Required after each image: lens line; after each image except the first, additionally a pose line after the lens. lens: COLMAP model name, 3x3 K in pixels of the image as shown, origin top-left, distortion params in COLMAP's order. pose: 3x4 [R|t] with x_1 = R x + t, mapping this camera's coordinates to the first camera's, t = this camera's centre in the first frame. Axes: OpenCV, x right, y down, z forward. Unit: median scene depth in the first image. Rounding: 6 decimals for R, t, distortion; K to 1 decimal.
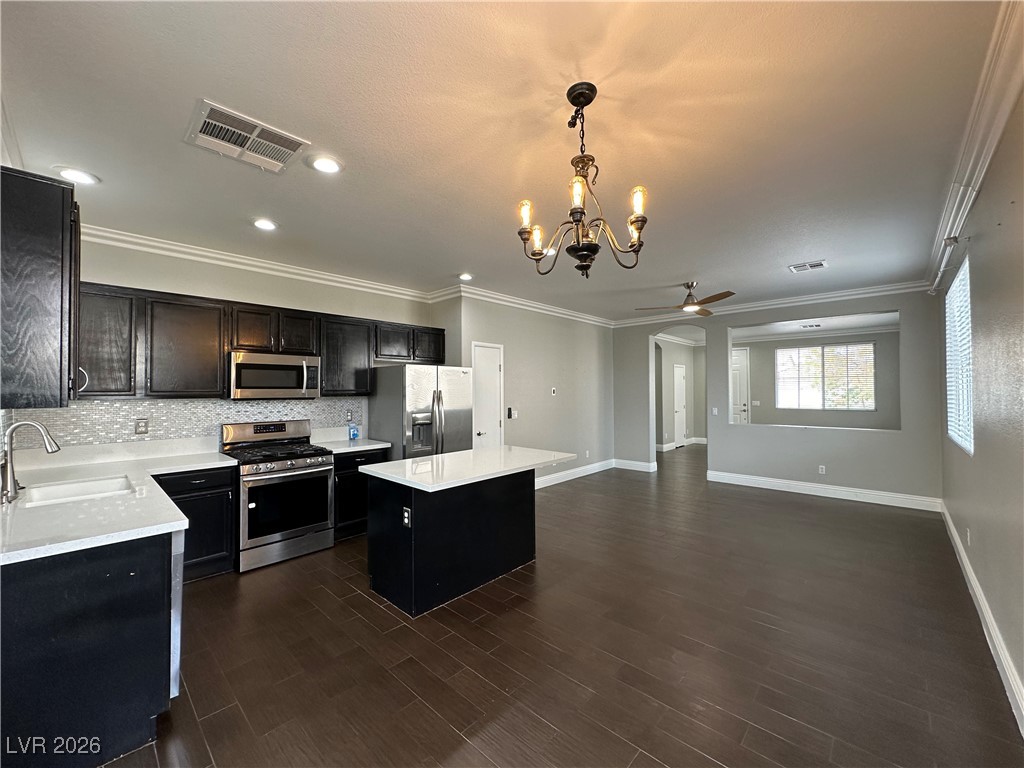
lens RADIAL K [[408.0, 0, 512.1], [0, 408.0, 382.7], [0, 0, 1]] dist [-0.001635, 0.000267]
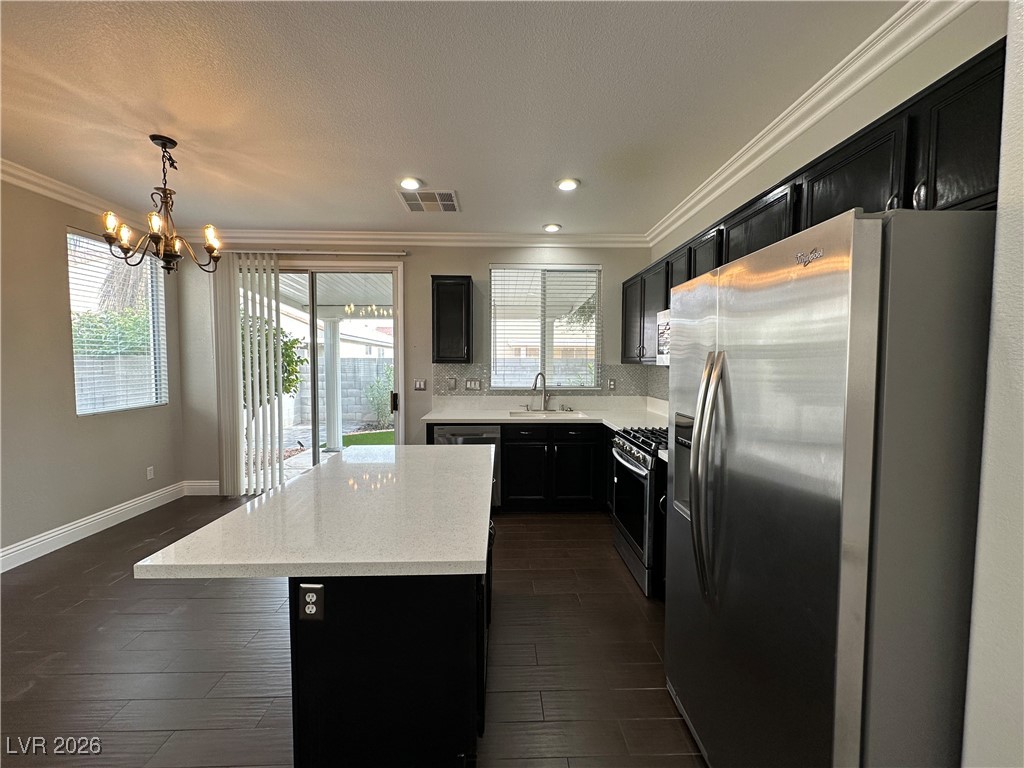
lens RADIAL K [[408.0, 0, 512.1], [0, 408.0, 382.7], [0, 0, 1]] dist [-0.001635, 0.000267]
pose [[-0.709442, 0.040033, -0.703626, 0.136789], [0.013492, 0.998974, 0.043234, 0.027684], [0.704634, 0.021179, -0.709254, 1.147622]]
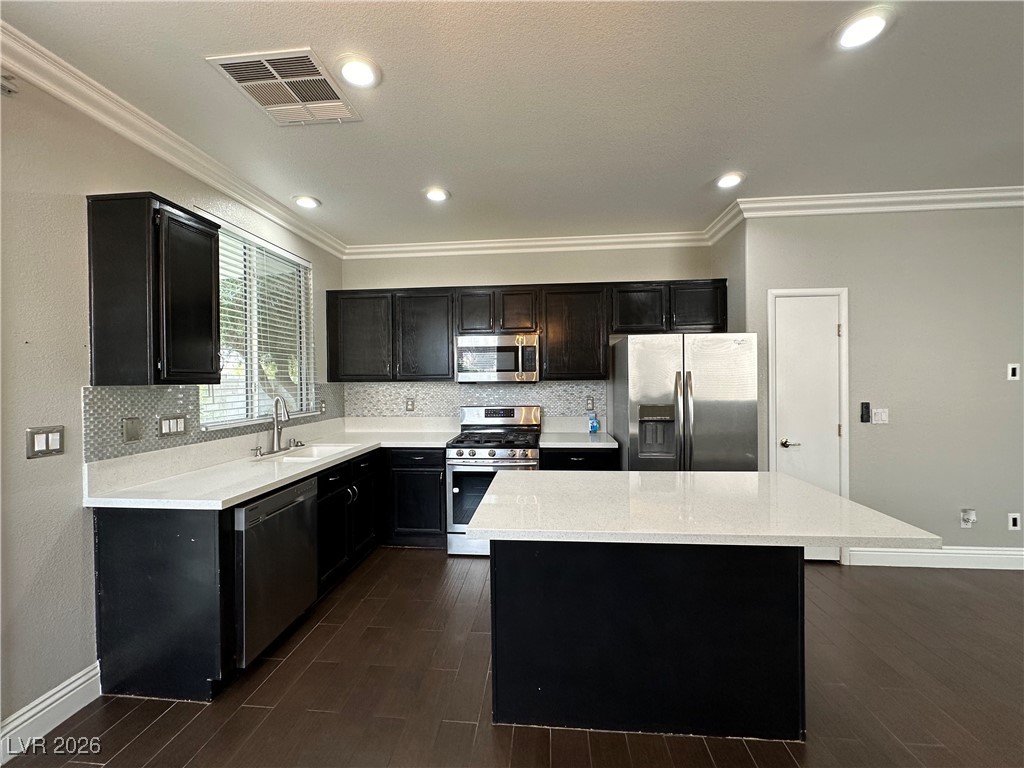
lens RADIAL K [[408.0, 0, 512.1], [0, 408.0, 382.7], [0, 0, 1]] dist [-0.001635, 0.000267]
pose [[0.617183, 0.004538, -0.786807, 0.169796], [0.020734, 0.999542, 0.022029, 0.017595], [0.786546, -0.029909, 0.616806, 0.390631]]
